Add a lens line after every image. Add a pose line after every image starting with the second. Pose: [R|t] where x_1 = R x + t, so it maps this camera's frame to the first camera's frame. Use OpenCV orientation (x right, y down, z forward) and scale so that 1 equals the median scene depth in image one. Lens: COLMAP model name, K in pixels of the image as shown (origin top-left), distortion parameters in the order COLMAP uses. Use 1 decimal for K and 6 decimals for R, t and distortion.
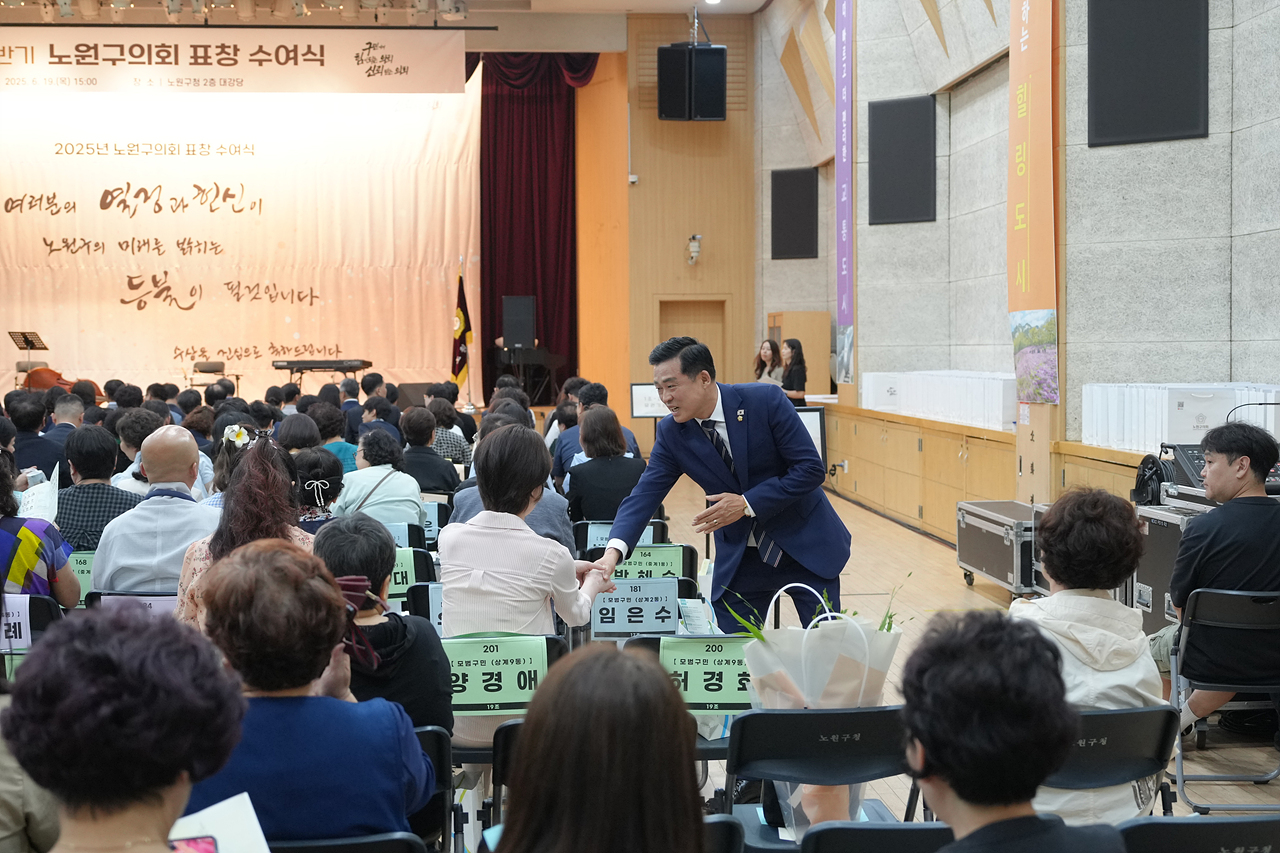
lens RADIAL K [[1547.6, 0, 640.0], [0, 1547.6, 426.5], [0, 0, 1]] dist [-0.004637, -0.011158]
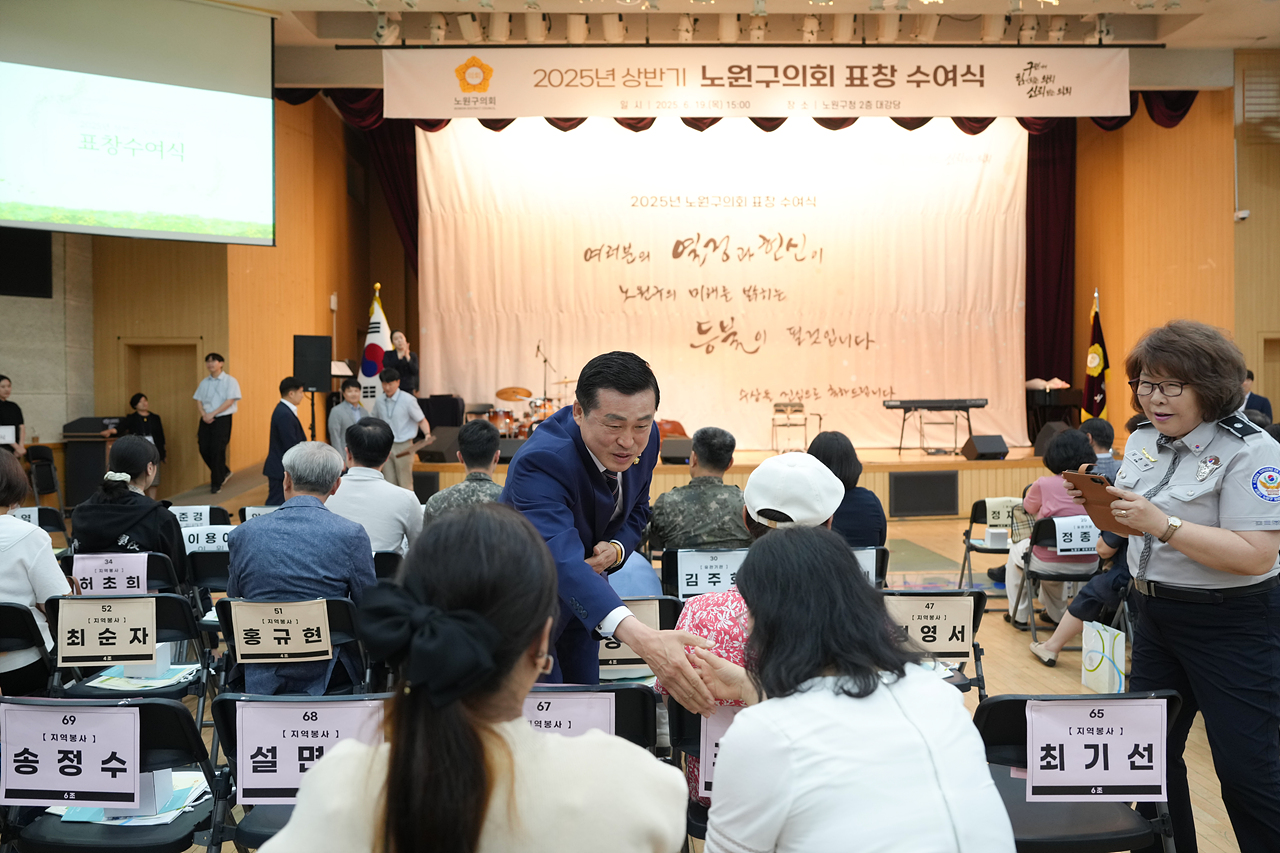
lens RADIAL K [[890.1, 0, 640.0], [0, 890.1, 426.5], [0, 0, 1]] dist [0.004930, 0.001538]
pose [[0.998732, -0.000524, -0.050338, -0.339892], [-0.001021, 0.999529, -0.030666, -0.007408], [0.050330, 0.030679, 0.998261, 0.396056]]
